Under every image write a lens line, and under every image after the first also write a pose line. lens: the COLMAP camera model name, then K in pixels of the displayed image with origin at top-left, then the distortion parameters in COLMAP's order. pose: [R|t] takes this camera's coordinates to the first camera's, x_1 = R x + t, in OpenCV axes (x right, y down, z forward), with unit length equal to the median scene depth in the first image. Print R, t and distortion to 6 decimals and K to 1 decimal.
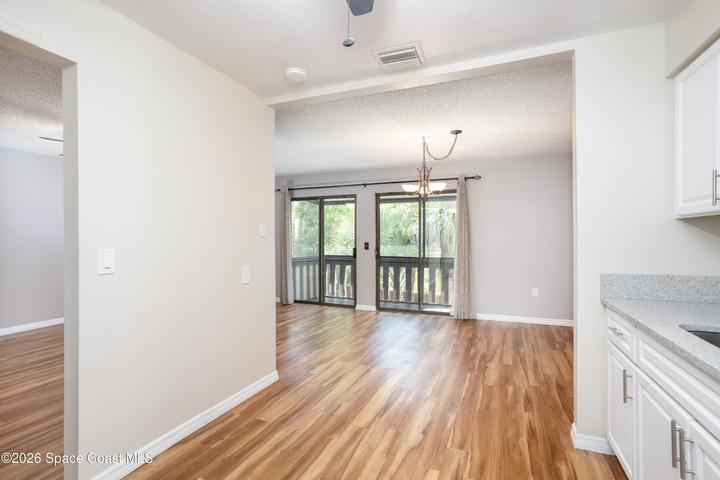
lens RADIAL K [[346.0, 0, 359.5], [0, 346.0, 235.6], [0, 0, 1]] dist [-0.026665, 0.006267]
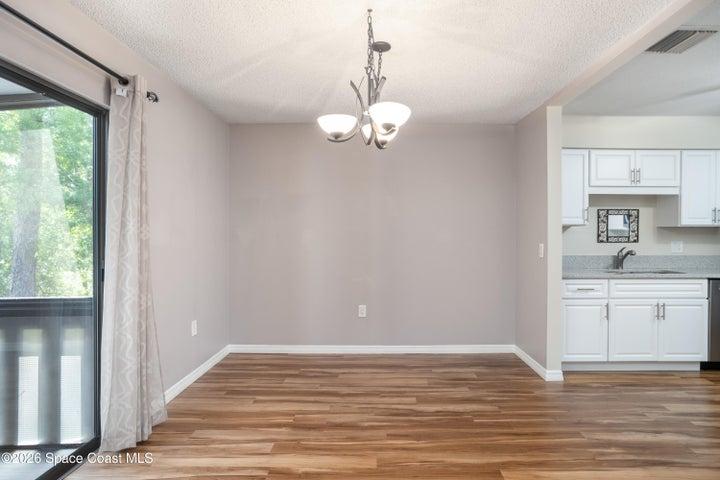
lens RADIAL K [[379.7, 0, 373.6], [0, 379.7, 234.6], [0, 0, 1]] dist [-0.015981, 0.006077]
pose [[-0.407136, 0.009119, 0.913322, -0.176302], [-0.006446, 0.999897, -0.012857, 0.008620], [-0.913345, -0.011122, -0.407036, 0.819577]]
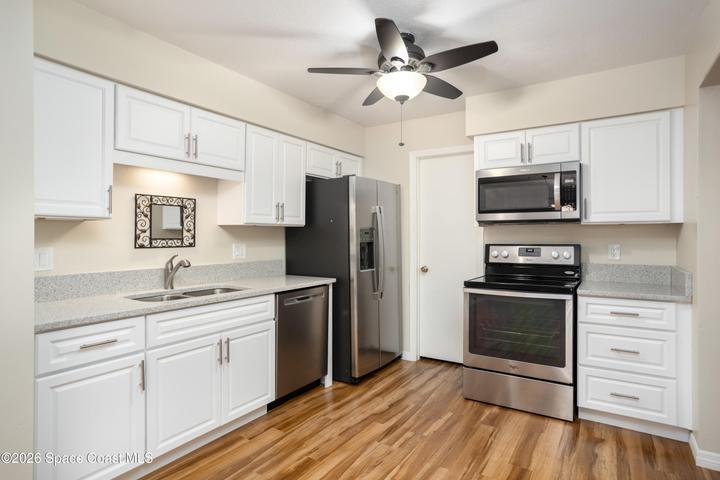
lens RADIAL K [[391.6, 0, 354.7], [0, 391.6, 237.7], [0, 0, 1]] dist [-0.005576, 0.002430]
pose [[-0.986864, 0.005250, 0.161467, -0.024781], [0.004189, 0.999967, -0.006914, 0.003677], [-0.161498, -0.006147, -0.986854, 0.556333]]
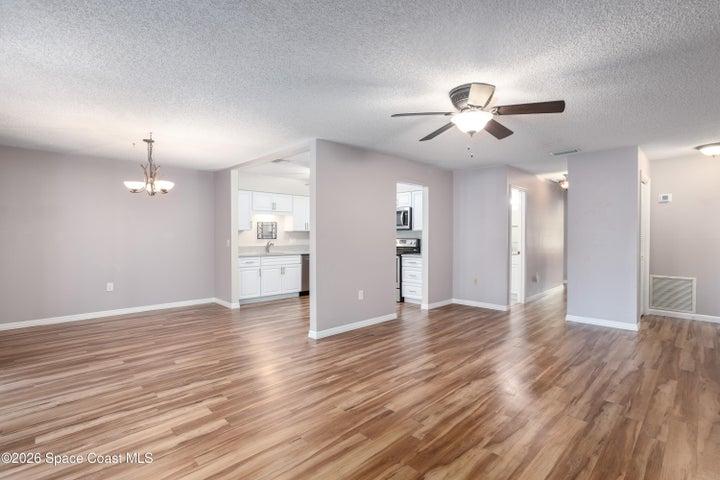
lens RADIAL K [[346.0, 0, 362.8], [0, 346.0, 243.9], [0, 0, 1]] dist [-0.026665, 0.006267]
pose [[-0.933866, -0.005982, 0.357573, -0.482857], [-0.000216, 0.999869, 0.016164, 0.008635], [-0.357623, 0.015018, -0.933745, 1.154090]]
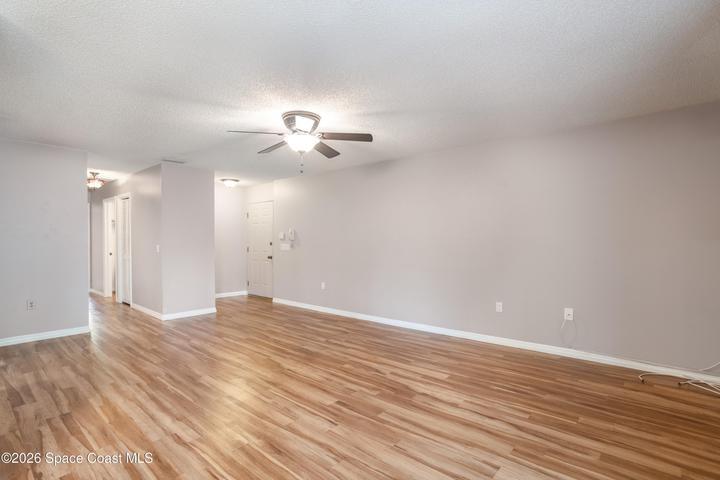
lens RADIAL K [[346.0, 0, 354.6], [0, 346.0, 240.8], [0, 0, 1]] dist [-0.026665, 0.006267]
pose [[-0.298682, -0.001880, -0.954351, 0.050714], [0.006352, 0.999972, -0.003958, 0.013298], [0.954331, -0.007244, -0.298662, 0.908332]]
